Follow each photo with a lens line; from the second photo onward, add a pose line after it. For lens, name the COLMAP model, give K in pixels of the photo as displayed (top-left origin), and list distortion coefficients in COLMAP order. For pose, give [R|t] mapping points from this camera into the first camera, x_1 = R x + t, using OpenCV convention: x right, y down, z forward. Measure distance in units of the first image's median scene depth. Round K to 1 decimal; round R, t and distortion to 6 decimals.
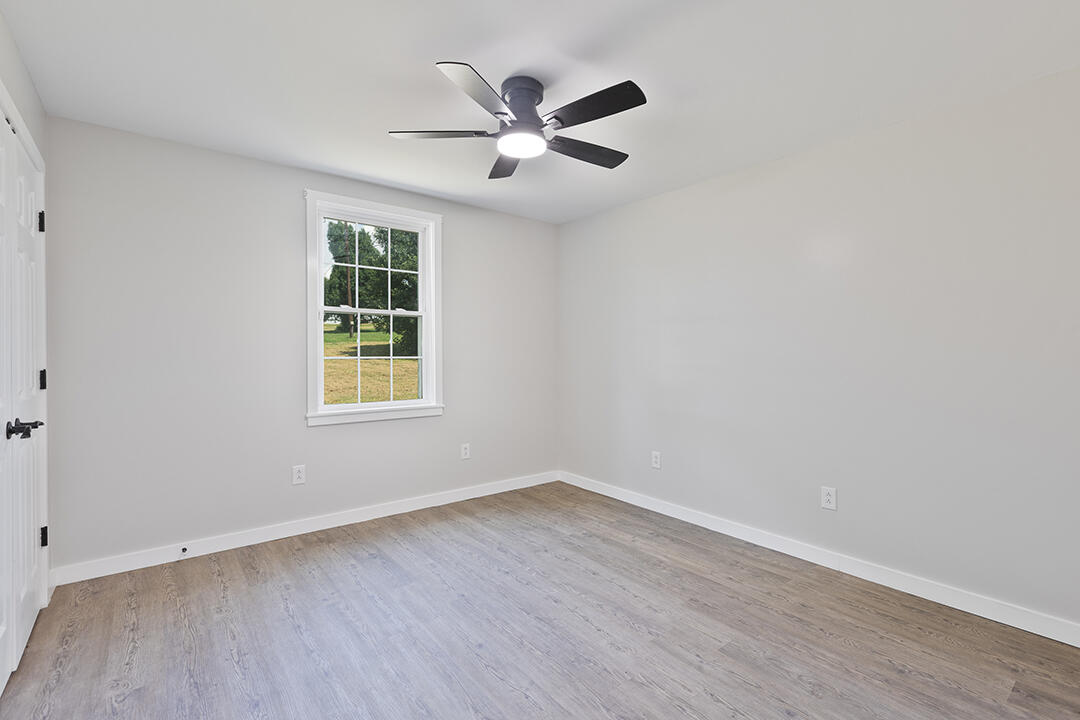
lens RADIAL K [[480.5, 0, 541.8], [0, 480.5, 357.4], [0, 0, 1]] dist [-0.000666, -0.000030]
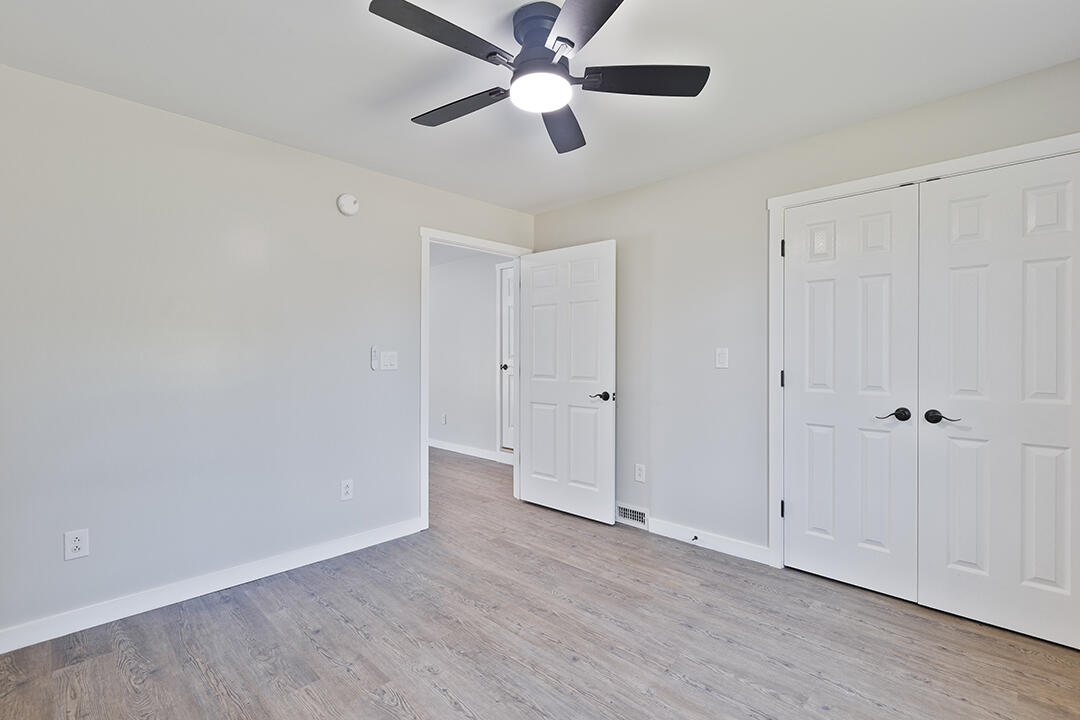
lens RADIAL K [[480.5, 0, 541.8], [0, 480.5, 357.4], [0, 0, 1]] dist [-0.000666, -0.000030]
pose [[-0.991525, -0.000462, -0.129916, 0.067874], [-0.001666, 0.999957, 0.009155, -0.018611], [0.129906, 0.009294, -0.991483, 2.066531]]
